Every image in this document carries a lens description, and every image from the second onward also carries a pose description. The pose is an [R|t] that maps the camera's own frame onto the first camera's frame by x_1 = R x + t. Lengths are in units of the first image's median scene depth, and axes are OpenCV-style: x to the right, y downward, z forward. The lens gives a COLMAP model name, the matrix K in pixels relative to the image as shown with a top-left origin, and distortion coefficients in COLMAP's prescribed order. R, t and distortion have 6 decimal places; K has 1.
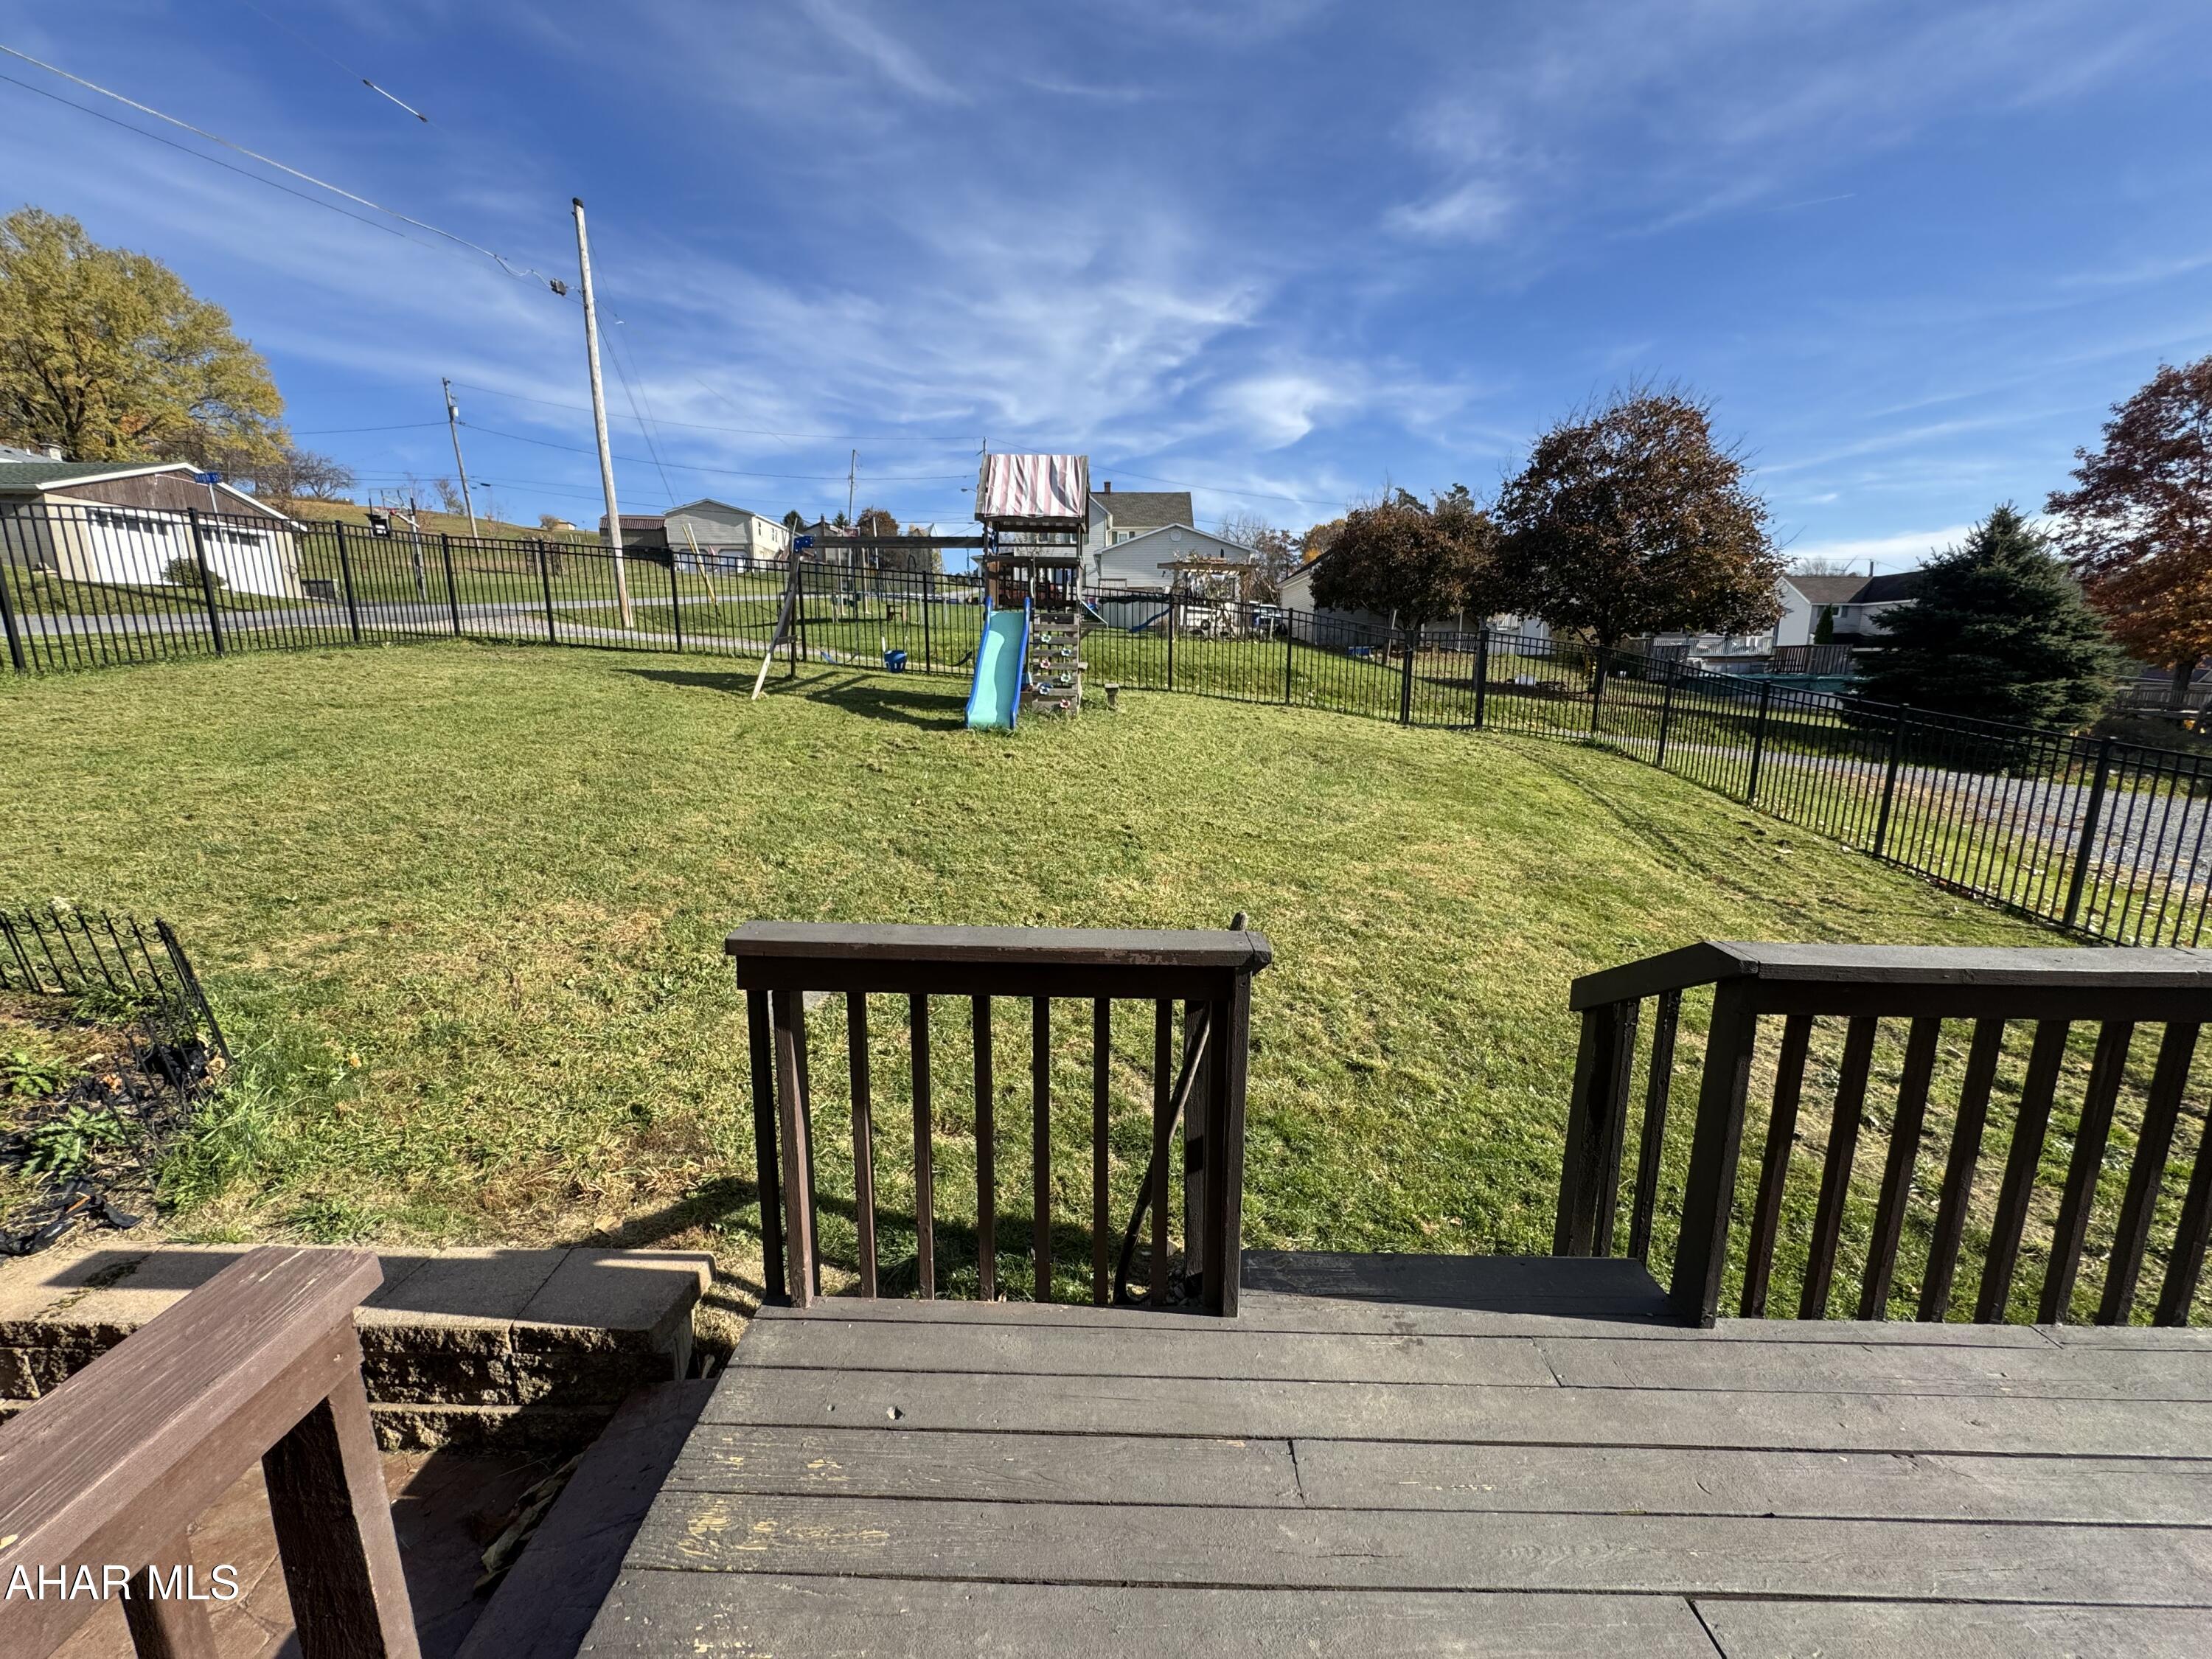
lens RADIAL K [[879.1, 0, 1104.0], [0, 879.1, 831.0], [0, 0, 1]] dist [-0.003537, 0.000658]
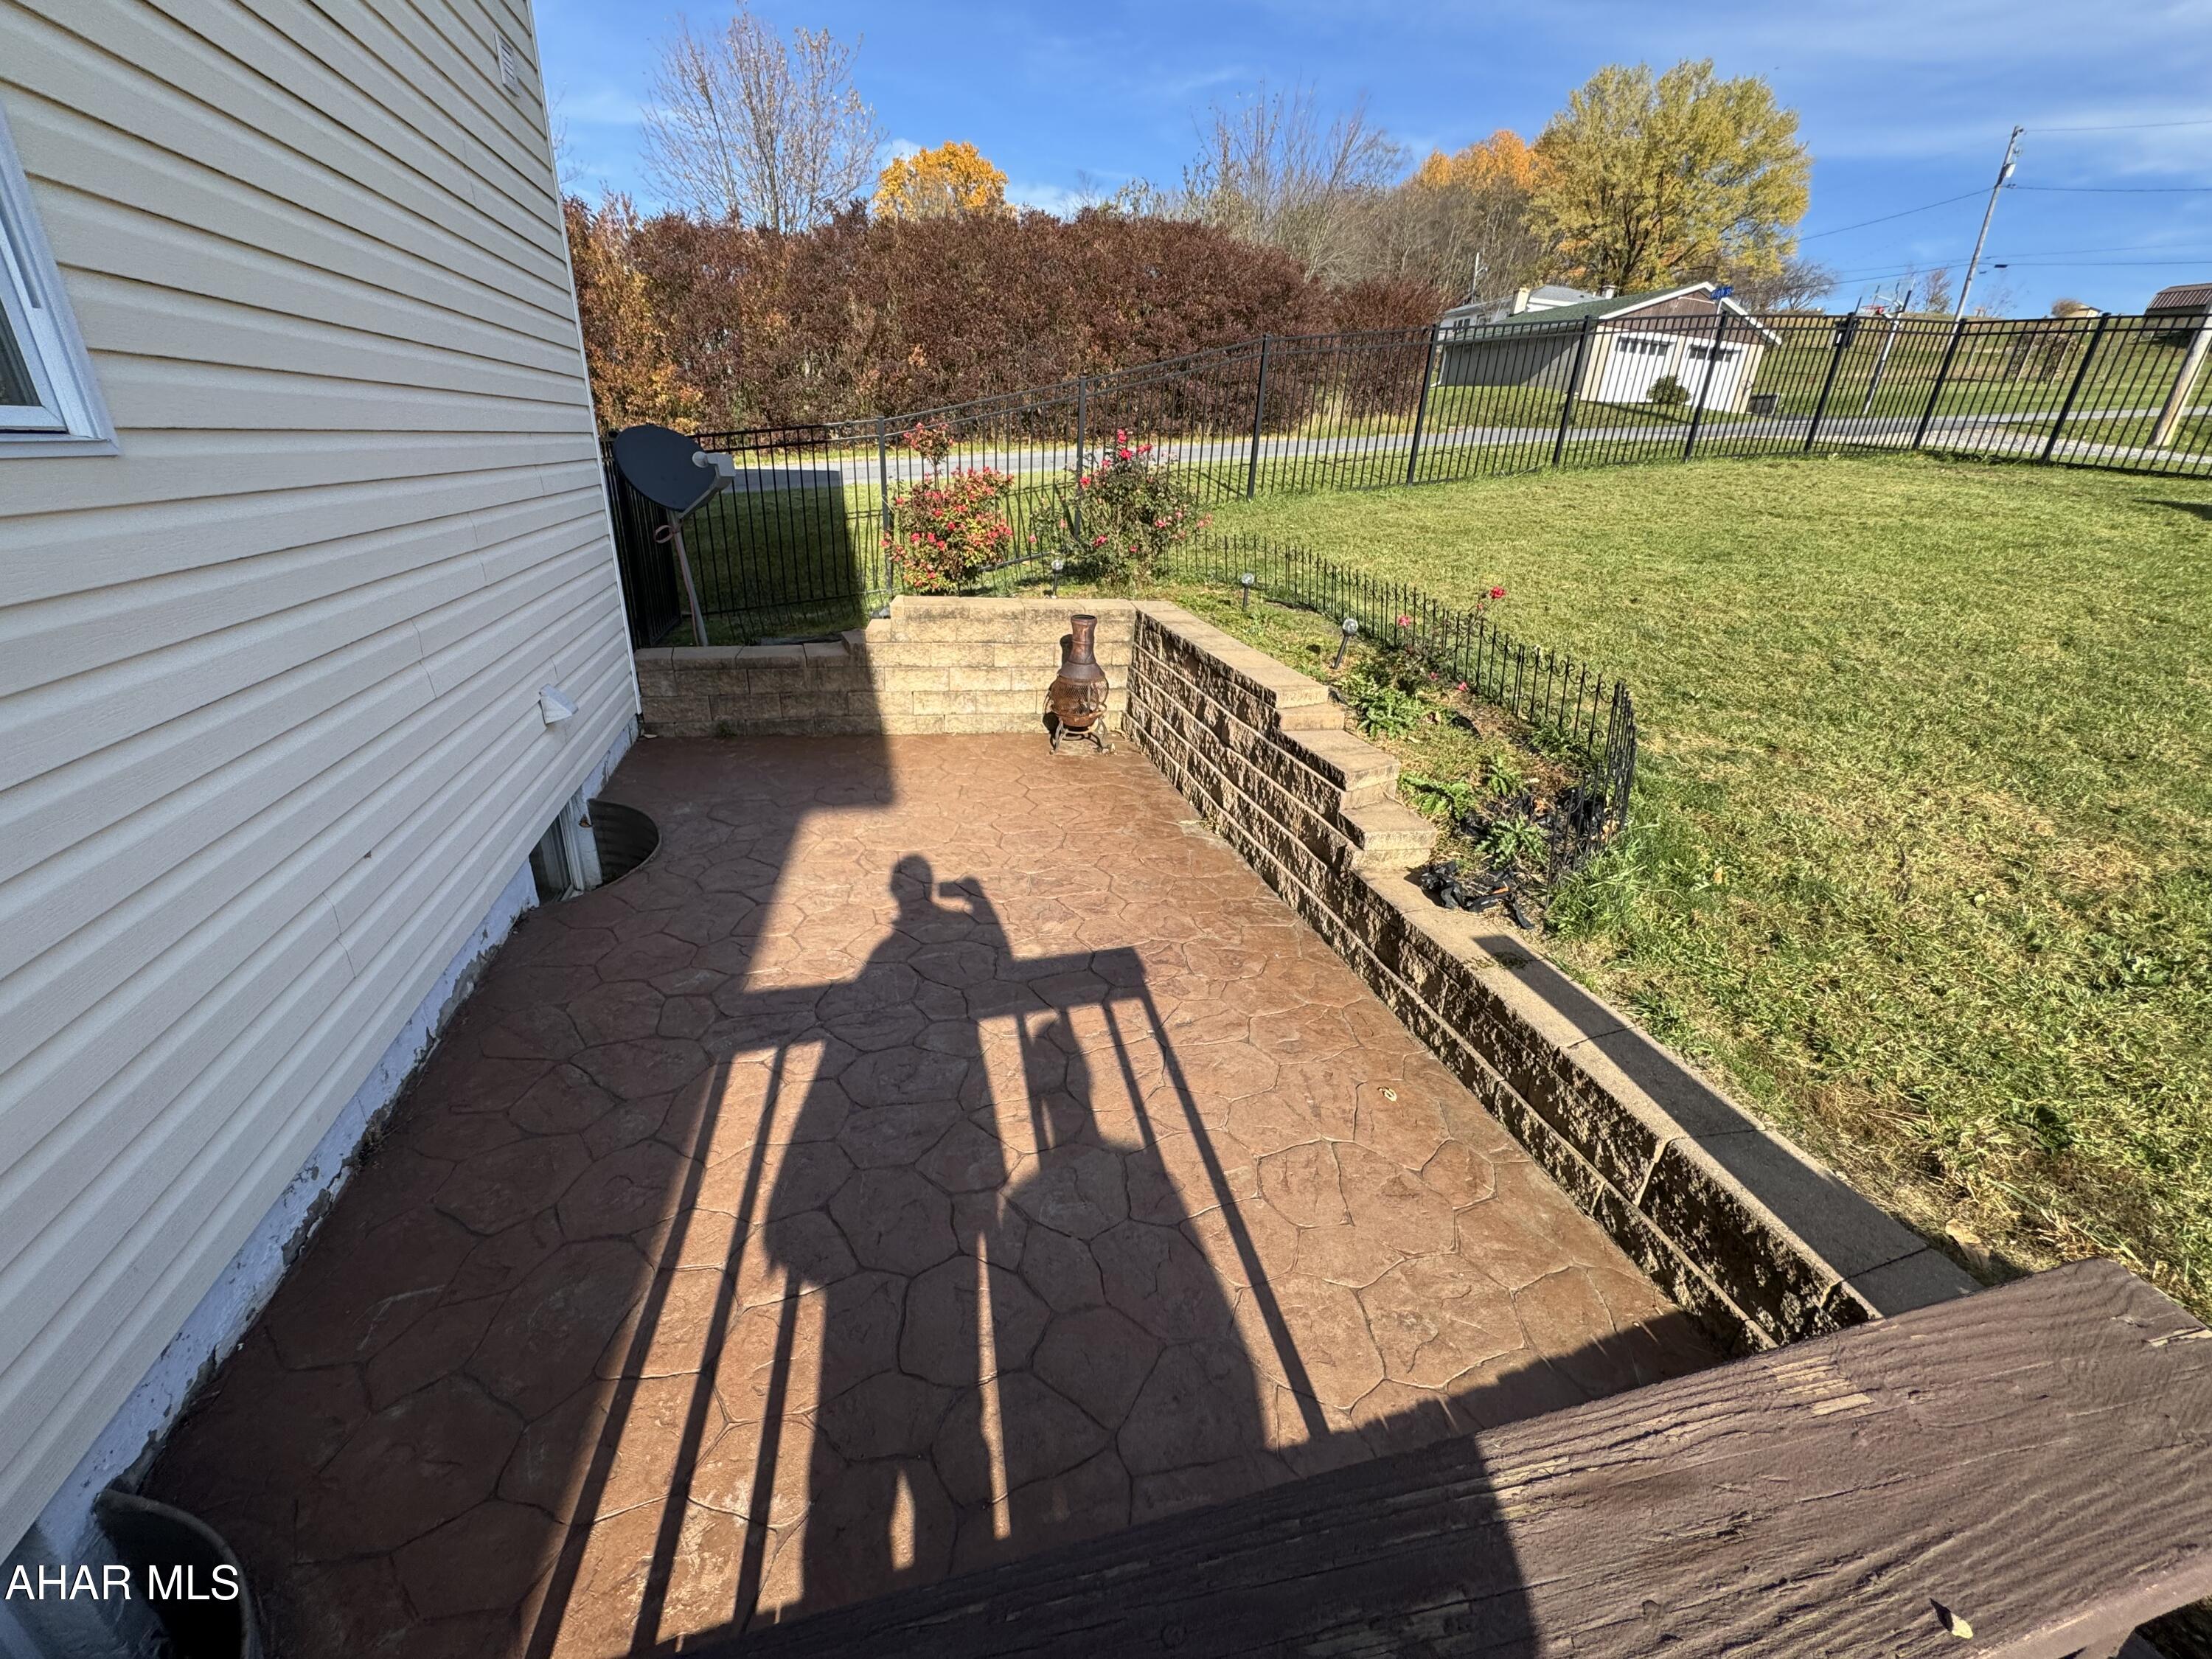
lens RADIAL K [[879.1, 0, 1099.1], [0, 879.1, 823.2], [0, 0, 1]] dist [-0.003537, 0.000658]
pose [[0.271675, 0.388059, -0.880683, -0.170688], [-0.232813, 0.914421, 0.331107, 0.038982], [0.933805, 0.115081, 0.338770, 0.027131]]
